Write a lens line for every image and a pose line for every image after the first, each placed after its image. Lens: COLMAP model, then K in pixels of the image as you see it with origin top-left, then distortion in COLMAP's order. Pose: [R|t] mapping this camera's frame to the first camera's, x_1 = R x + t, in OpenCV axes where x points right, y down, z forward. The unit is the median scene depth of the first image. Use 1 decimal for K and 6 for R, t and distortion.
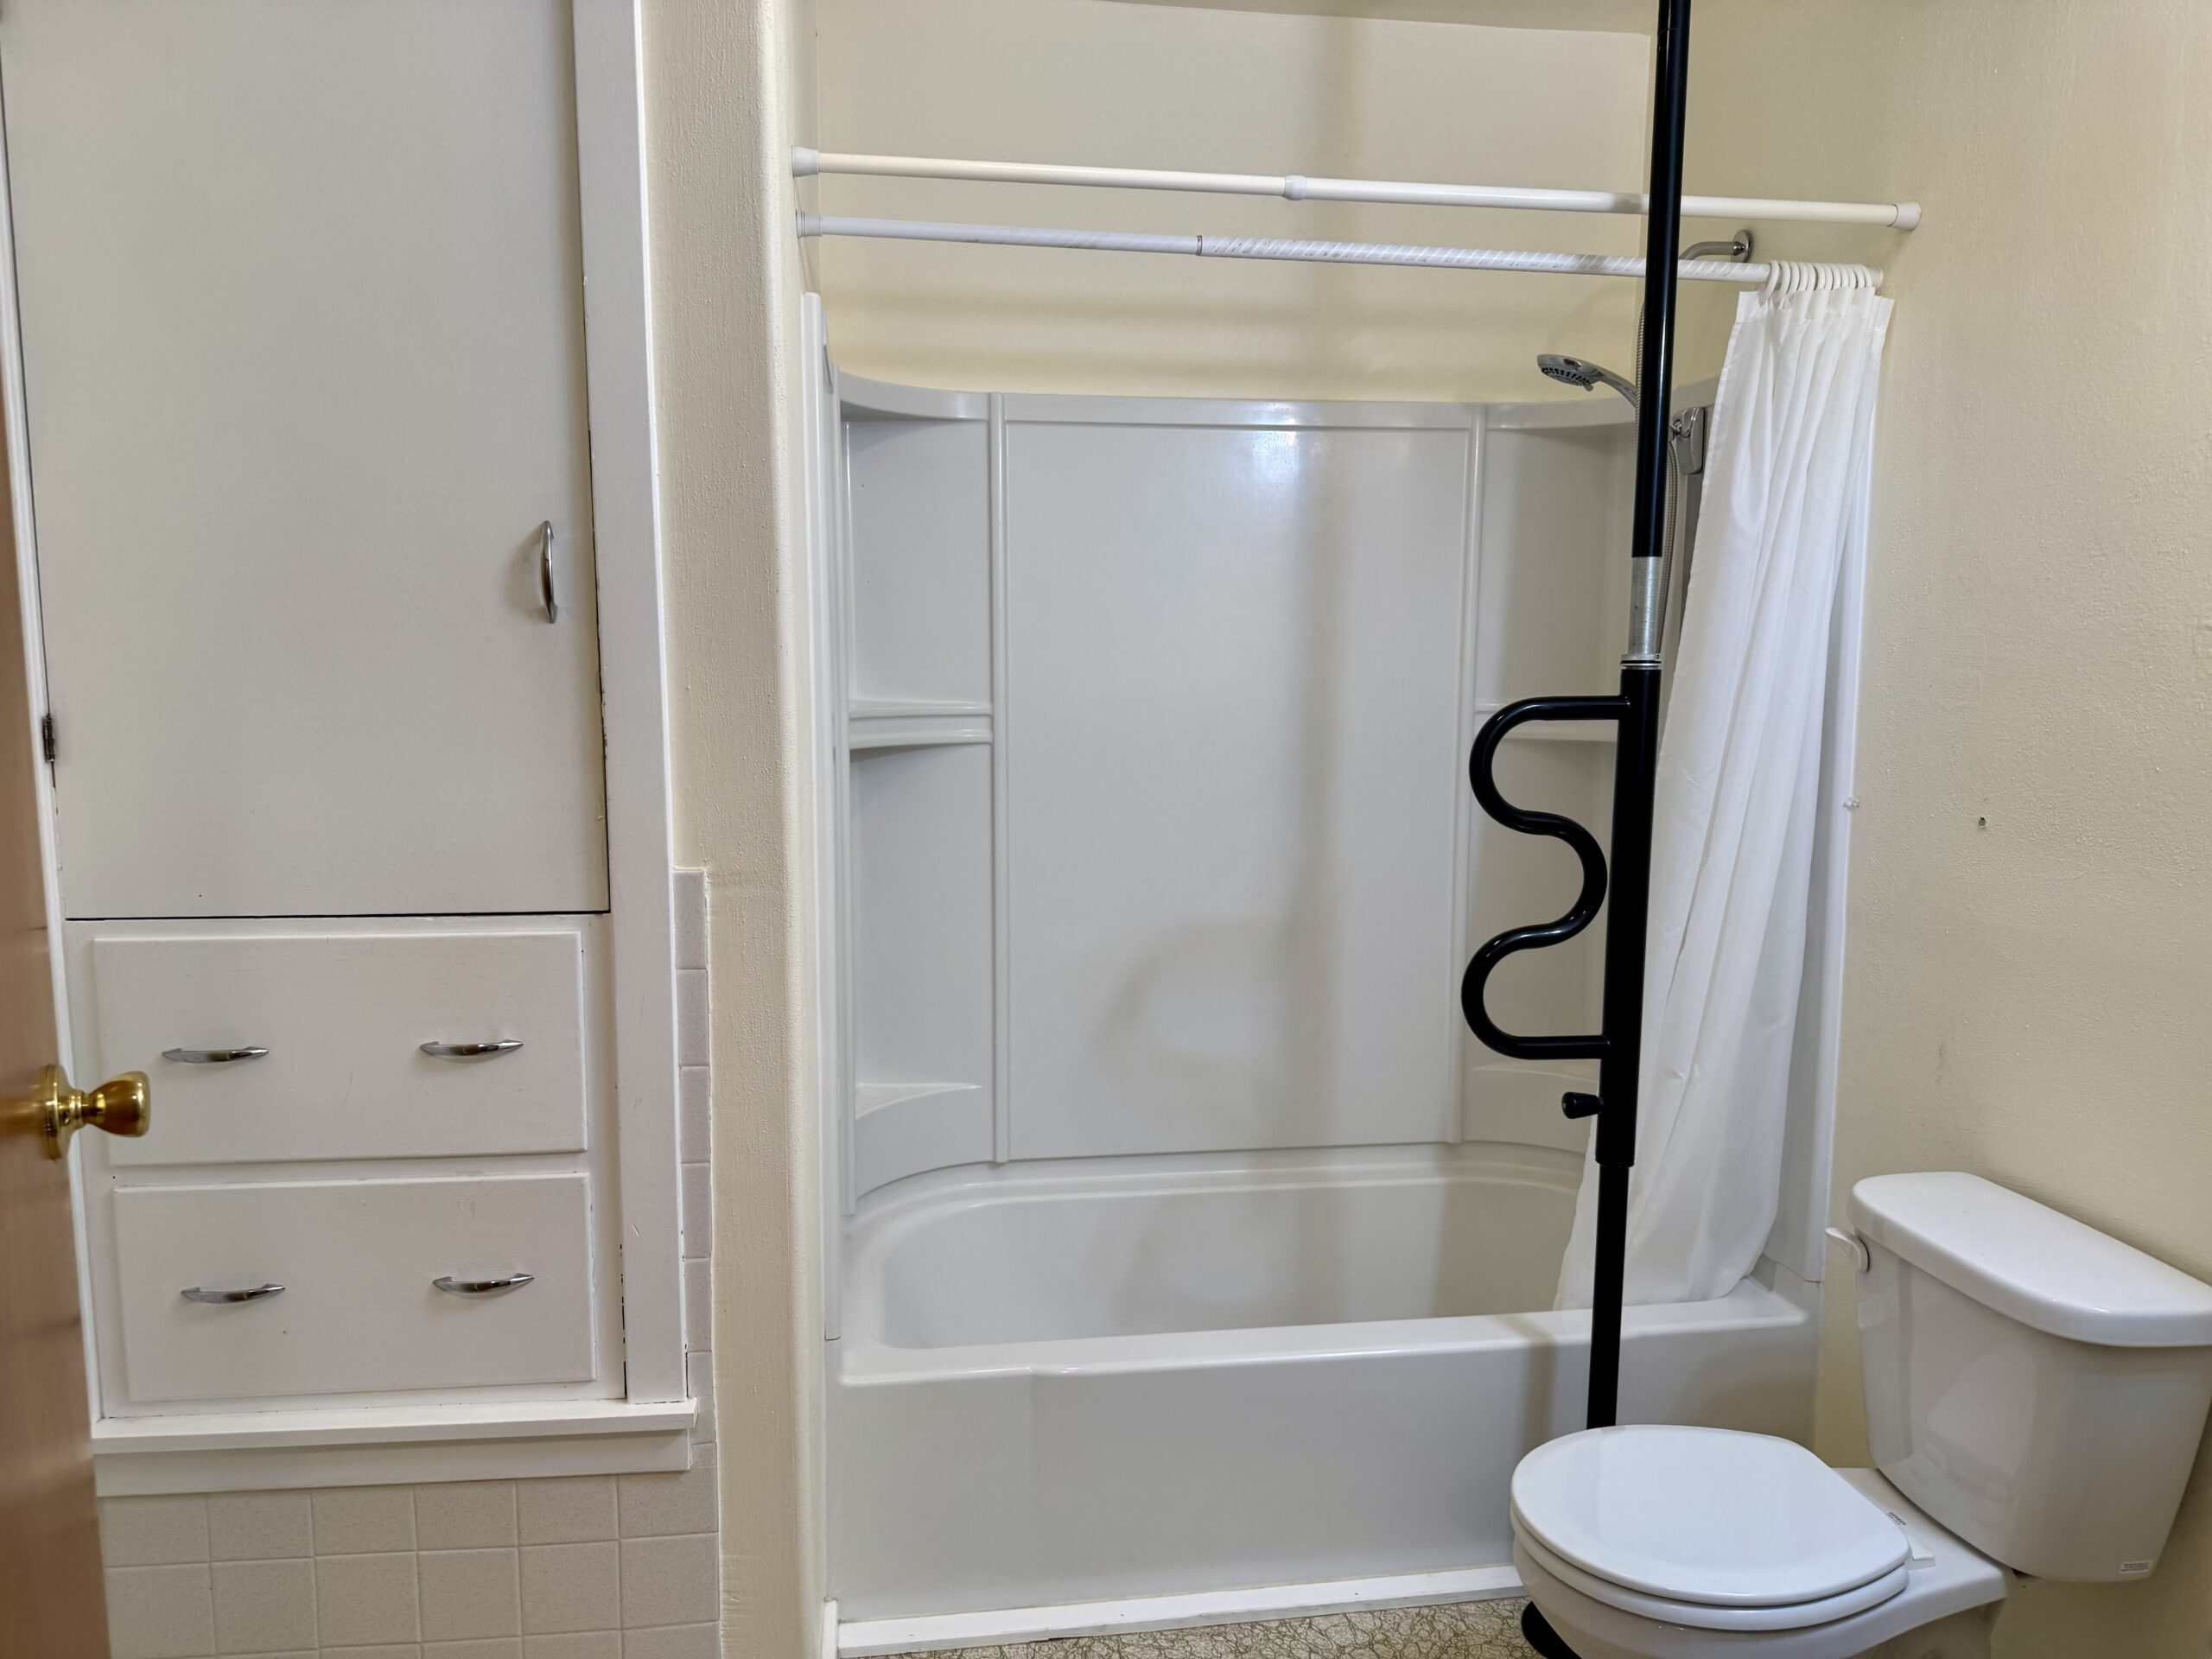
lens RADIAL K [[1552.5, 0, 1114.9], [0, 1552.5, 831.9], [0, 0, 1]] dist [0.078943, -0.095996]
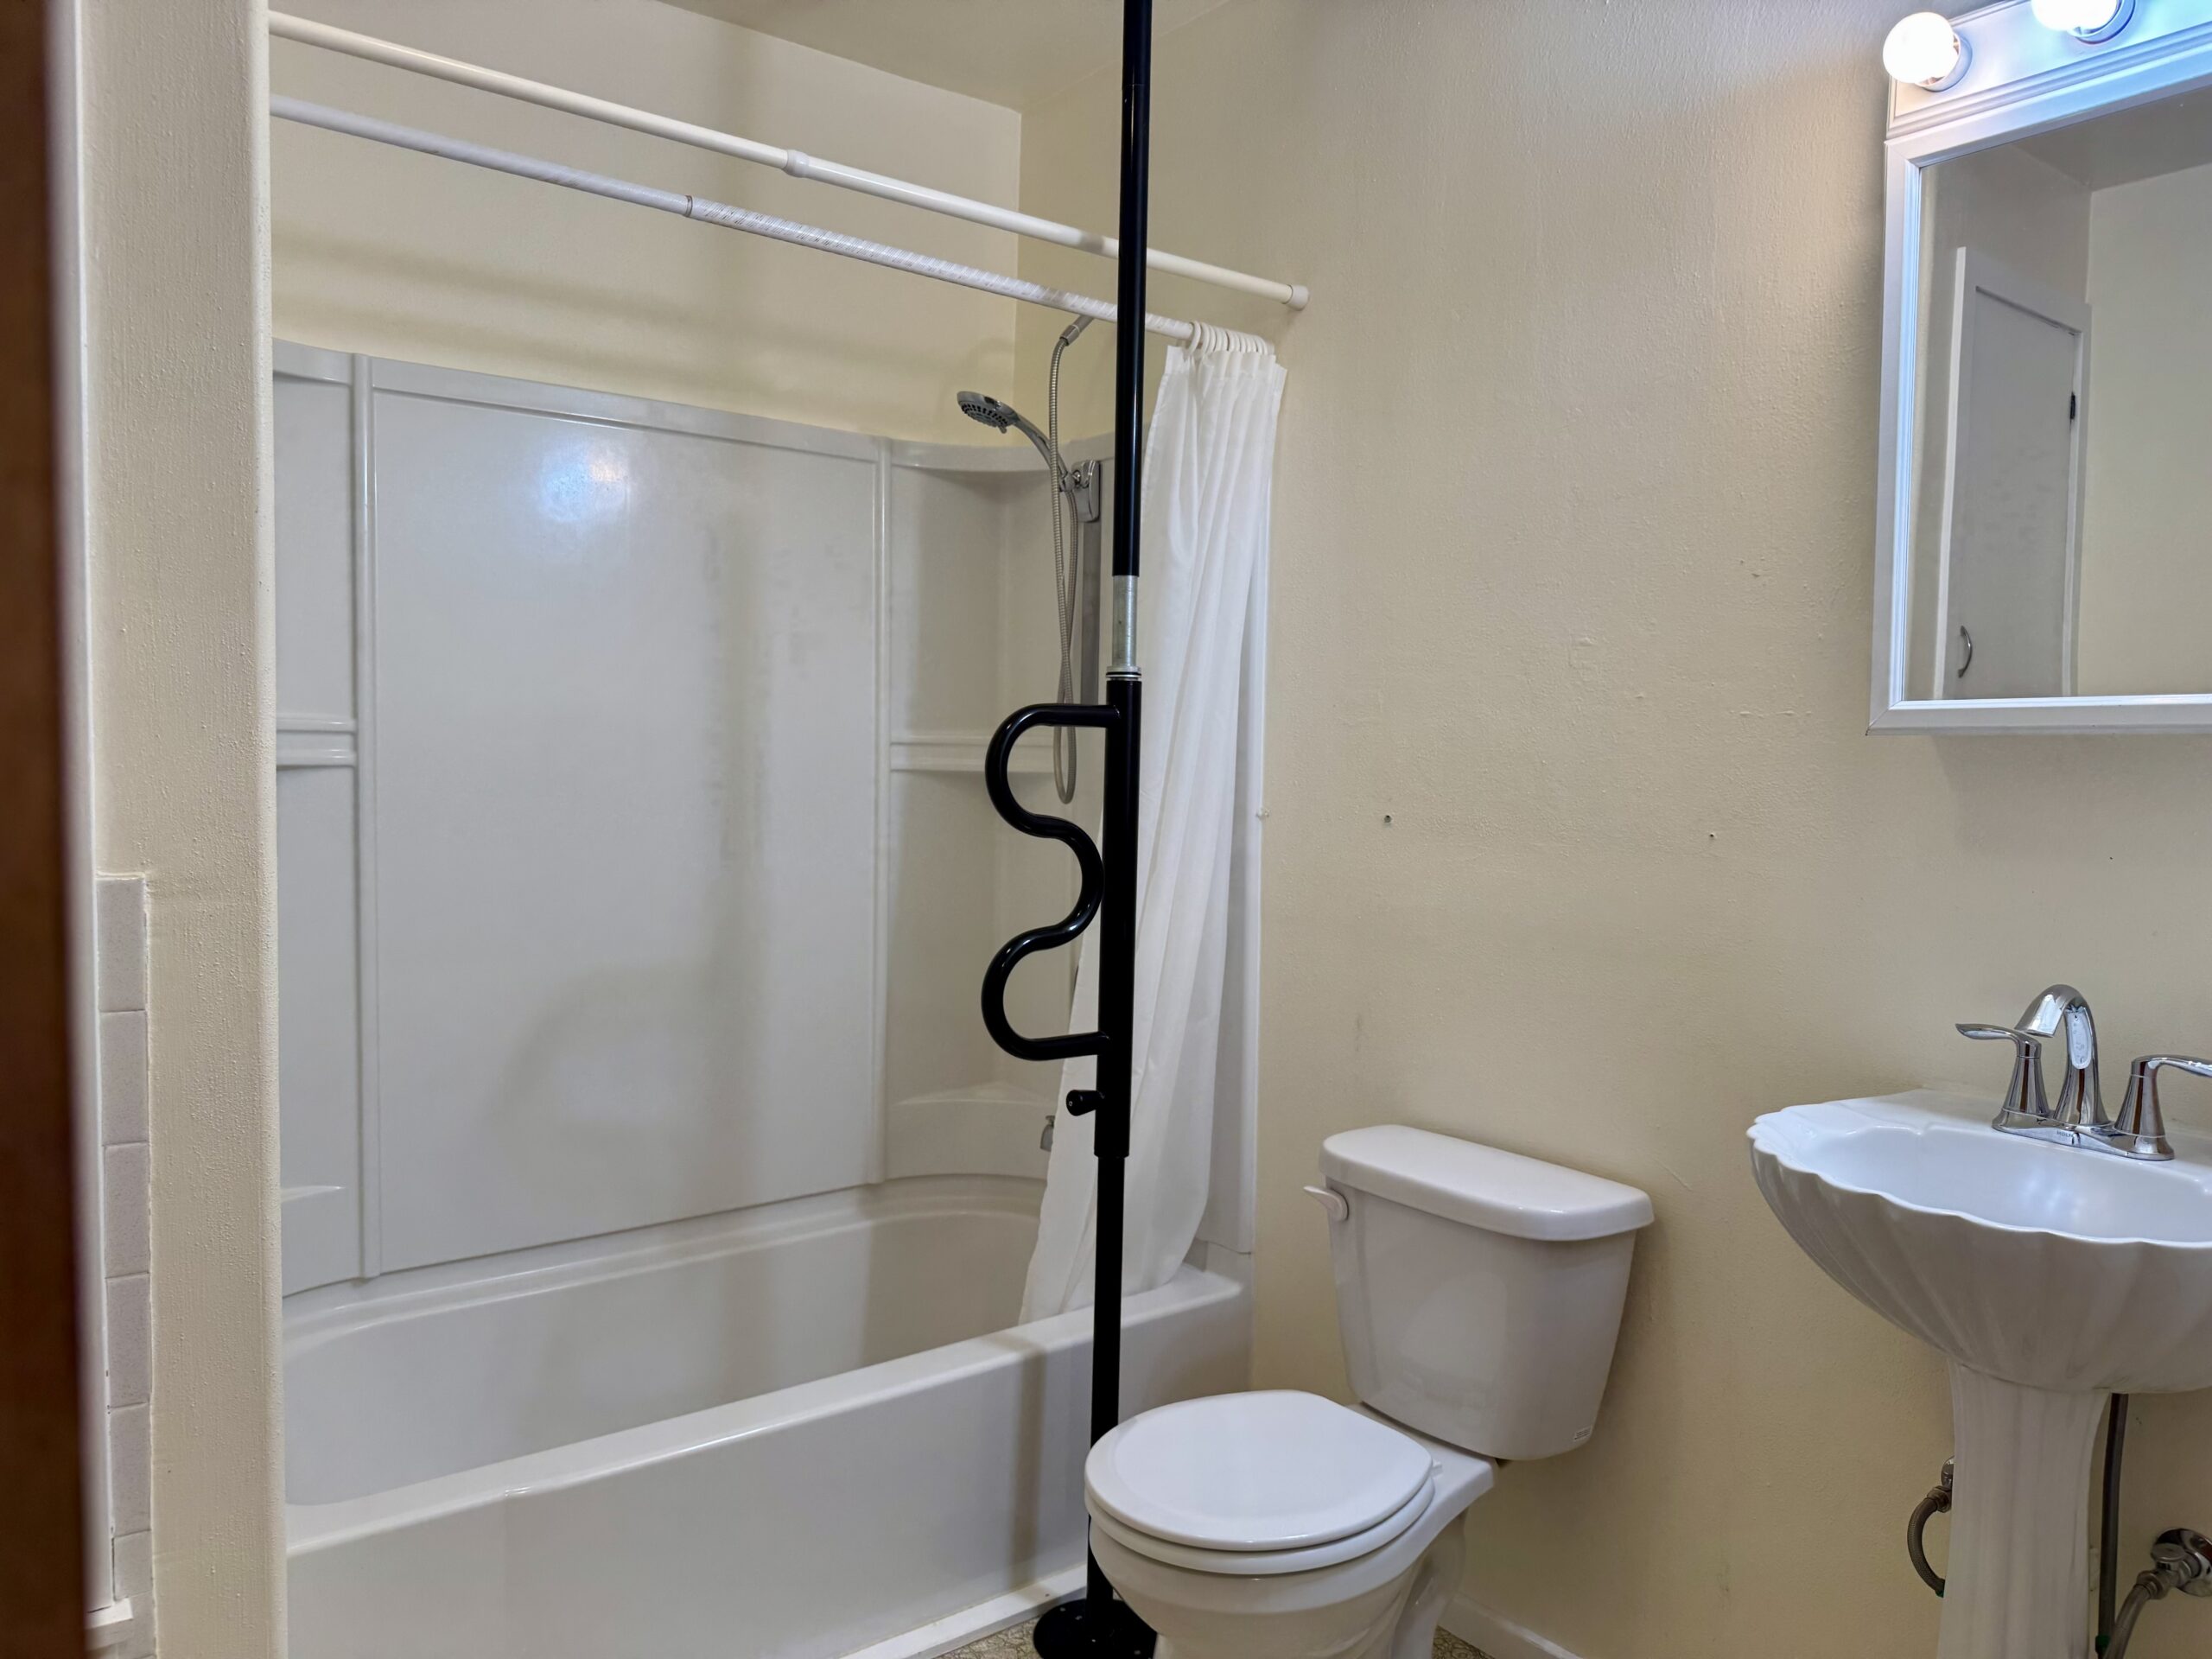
lens RADIAL K [[1552.5, 0, 1101.8], [0, 1552.5, 835.7], [0, 0, 1]] dist [0.078943, -0.095996]
pose [[0.874363, -0.015463, 0.485025, -0.177702], [0.044479, 0.997839, -0.048372, 0.048429], [-0.483229, 0.063869, 0.873161, 0.092126]]
